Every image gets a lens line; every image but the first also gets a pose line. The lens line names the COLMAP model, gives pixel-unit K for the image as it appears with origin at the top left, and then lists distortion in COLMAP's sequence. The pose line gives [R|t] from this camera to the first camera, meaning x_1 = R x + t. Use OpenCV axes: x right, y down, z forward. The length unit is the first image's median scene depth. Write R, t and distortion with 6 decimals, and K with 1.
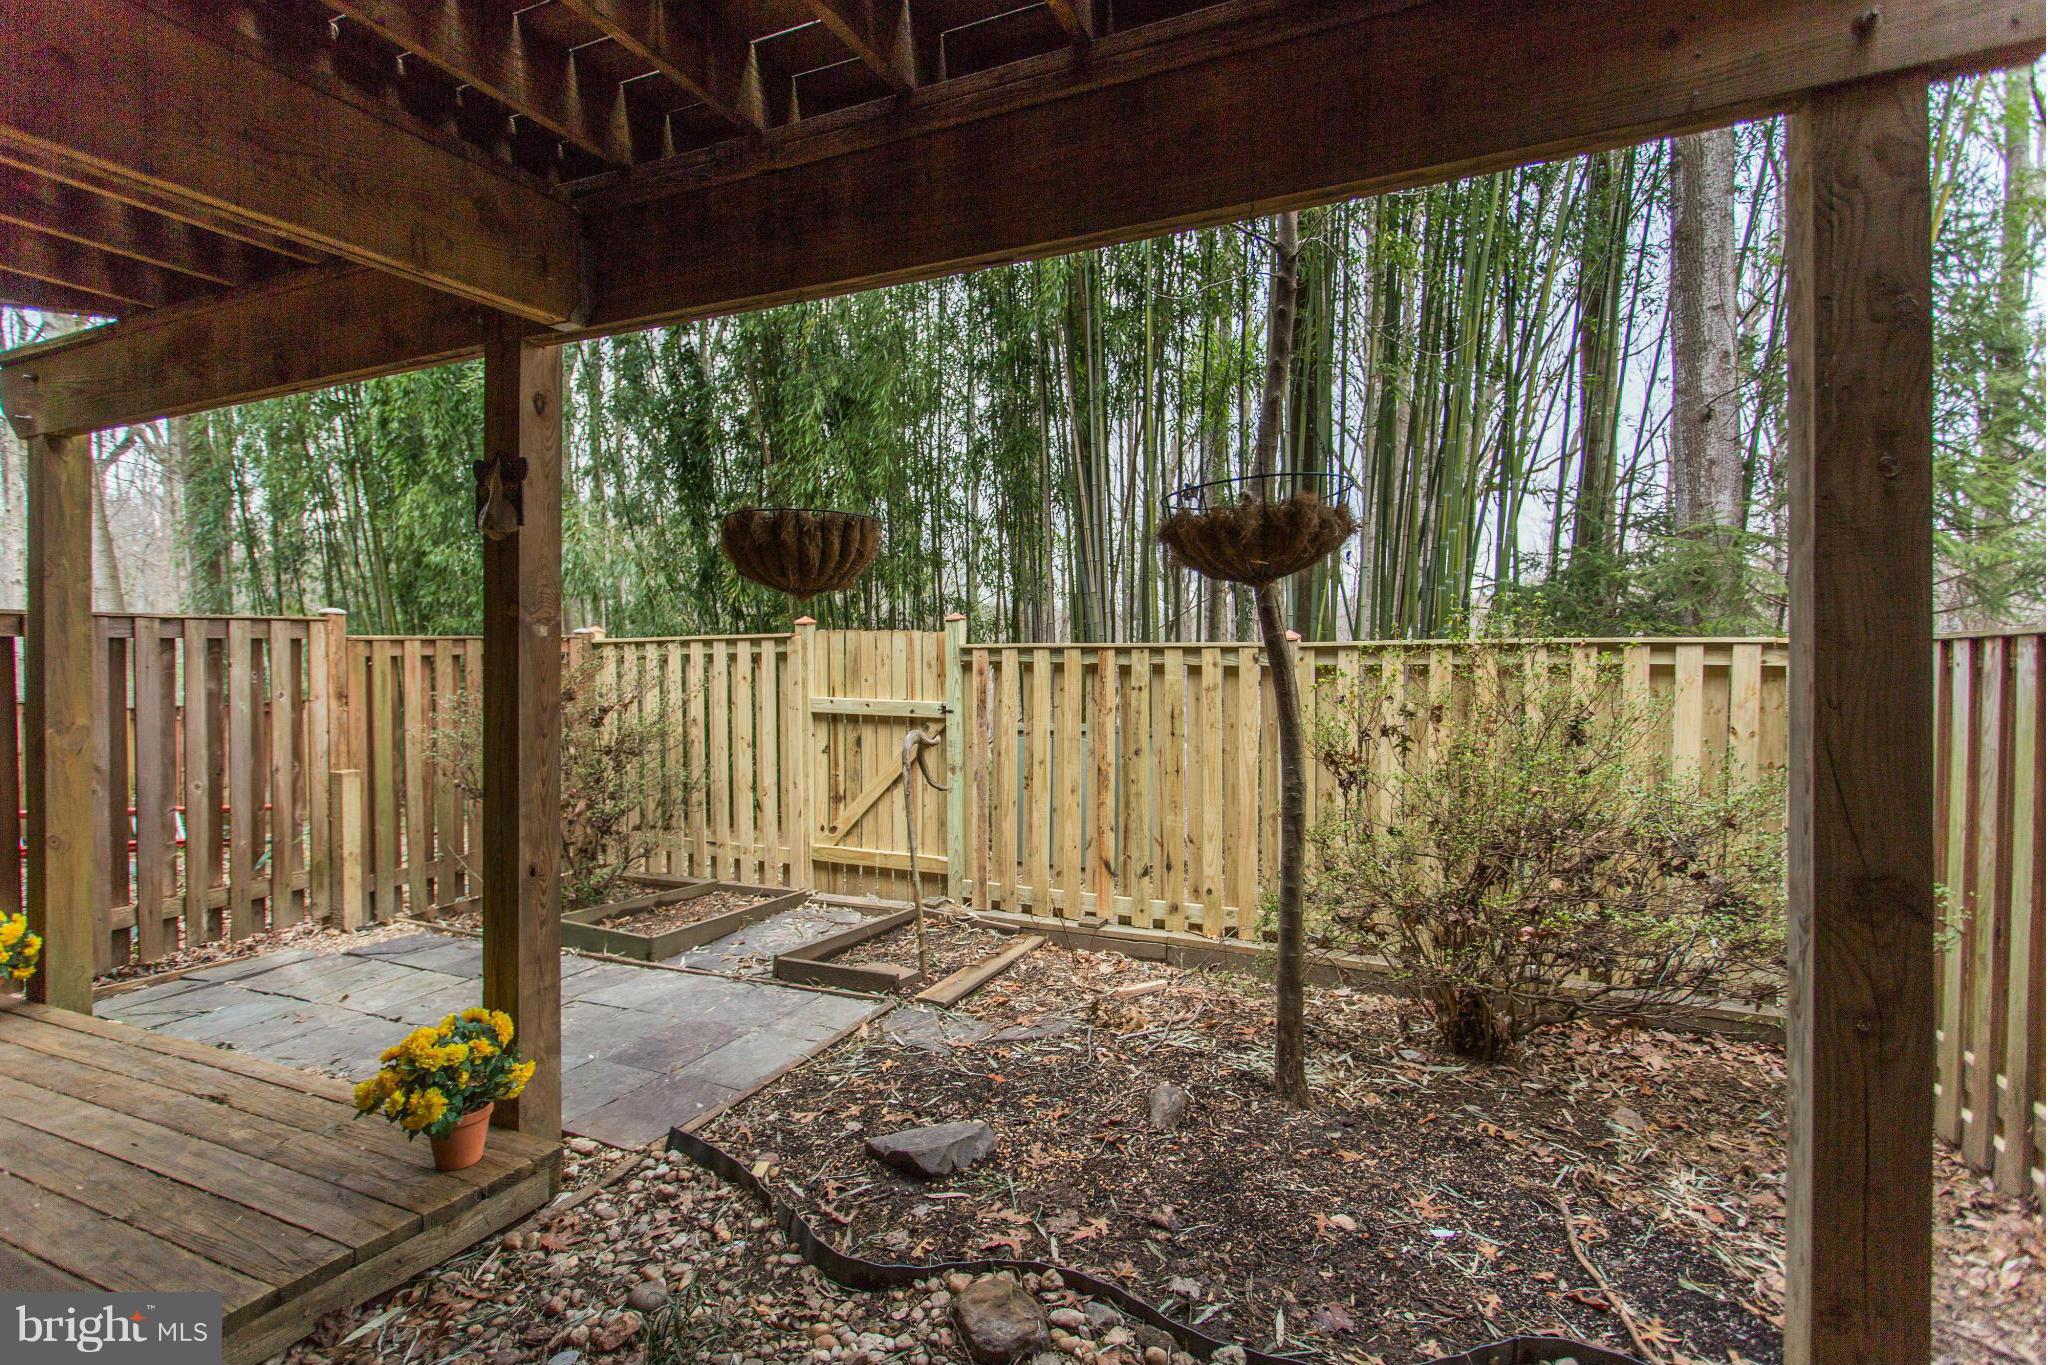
lens RADIAL K [[1028.7, 0, 1030.4], [0, 1028.7, 648.1], [0, 0, 1]] dist [0.000376, -0.000298]
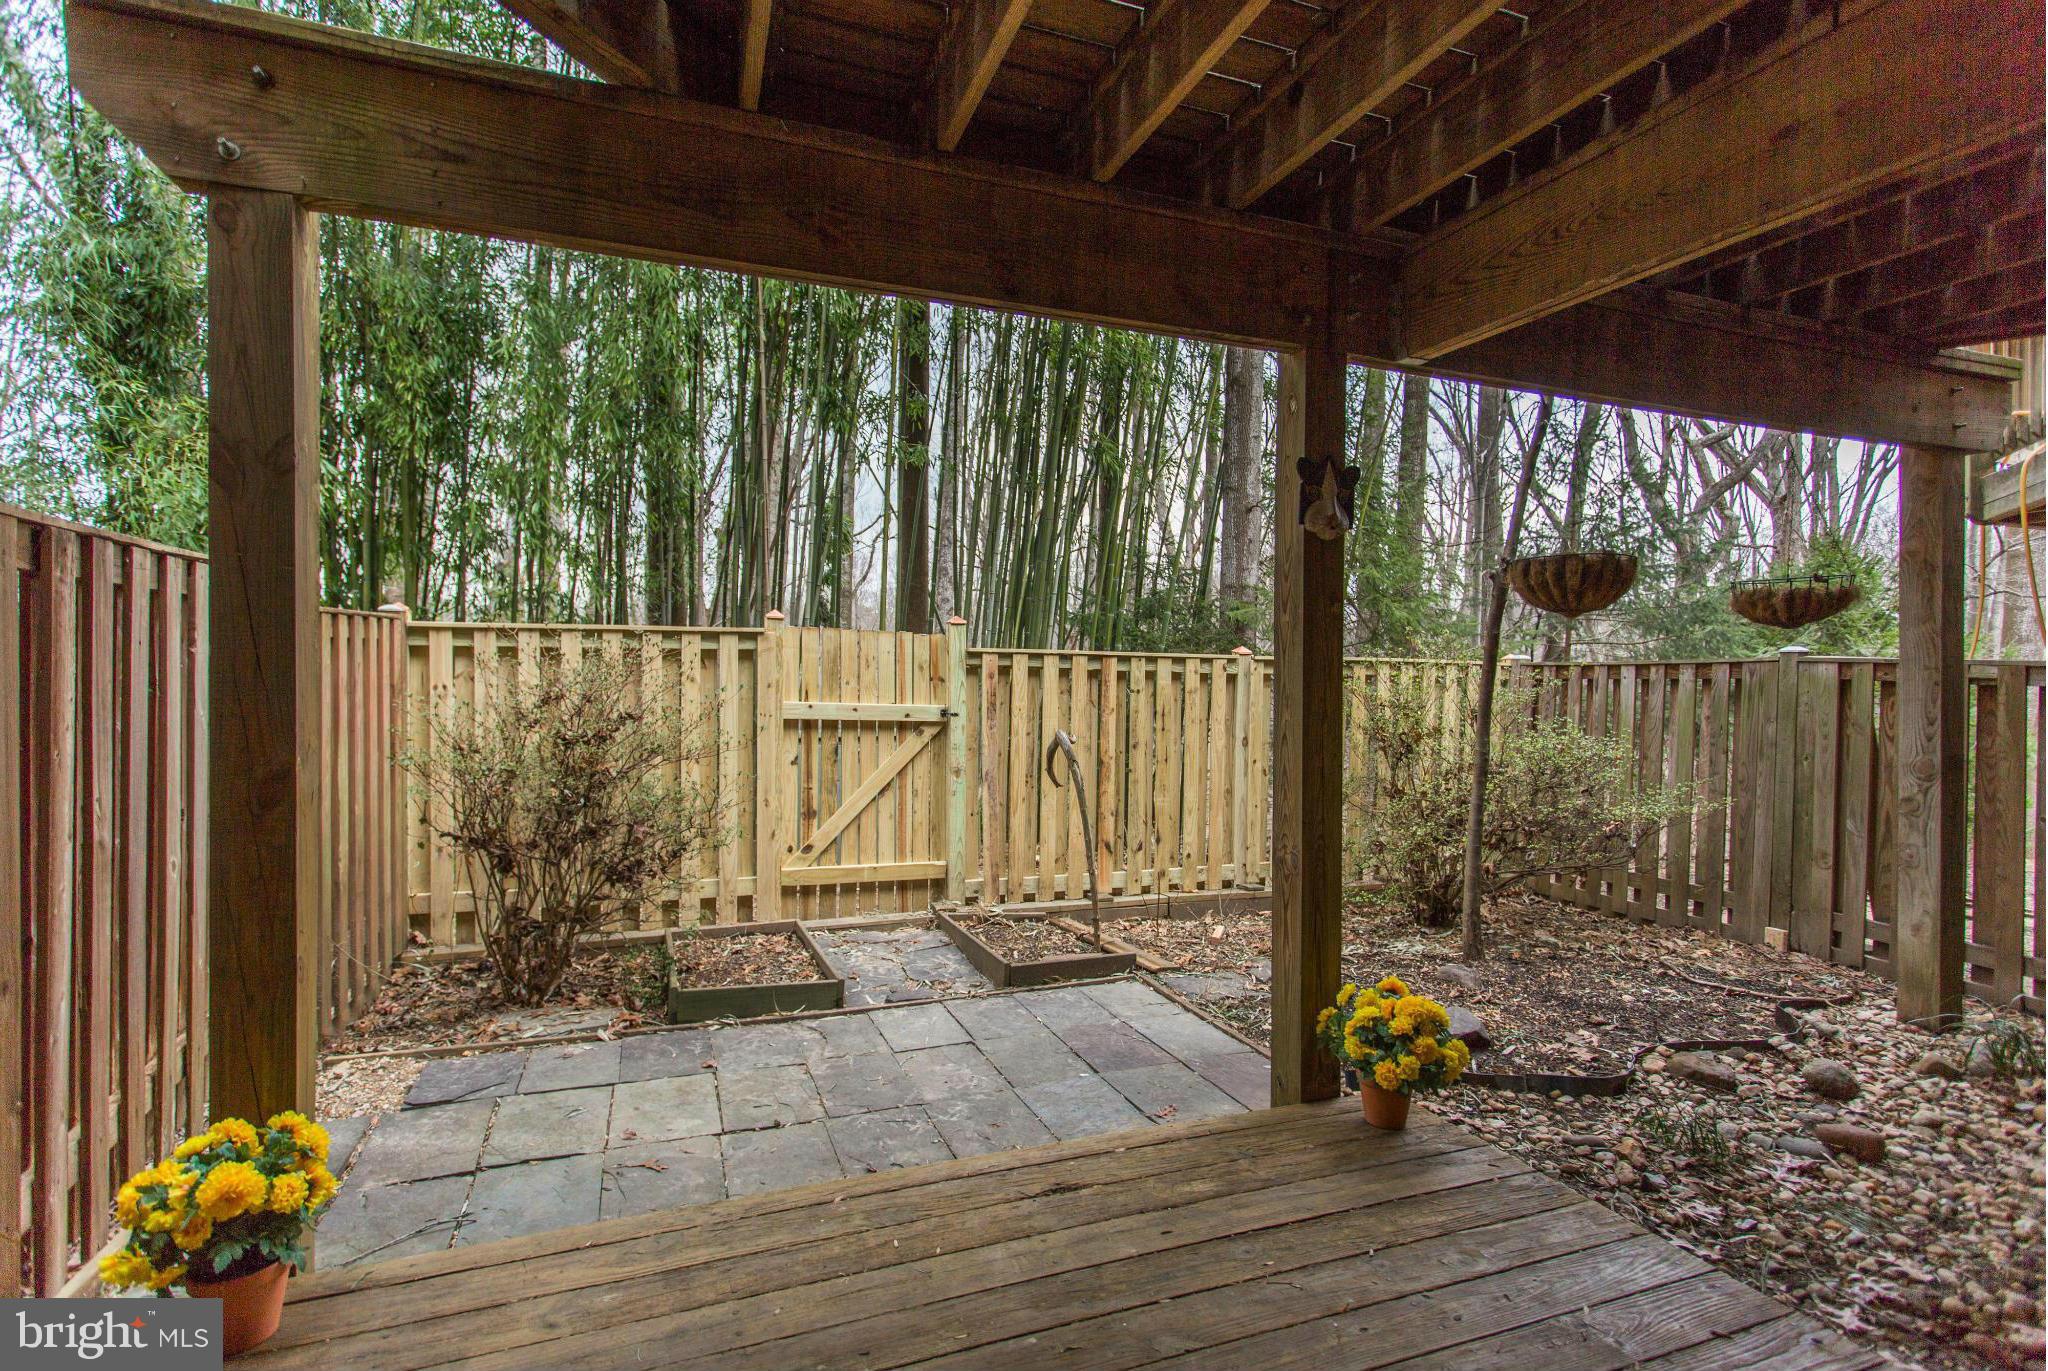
lens RADIAL K [[1057.6, 0, 1024.0], [0, 1057.6, 685.5], [0, 0, 1]] dist [-0.002877, -0.000443]
pose [[0.685362, 0.002901, 0.728197, -0.775229], [-0.026636, 0.999423, 0.021087, 0.009668], [-0.727716, -0.033848, 0.685043, 0.247410]]
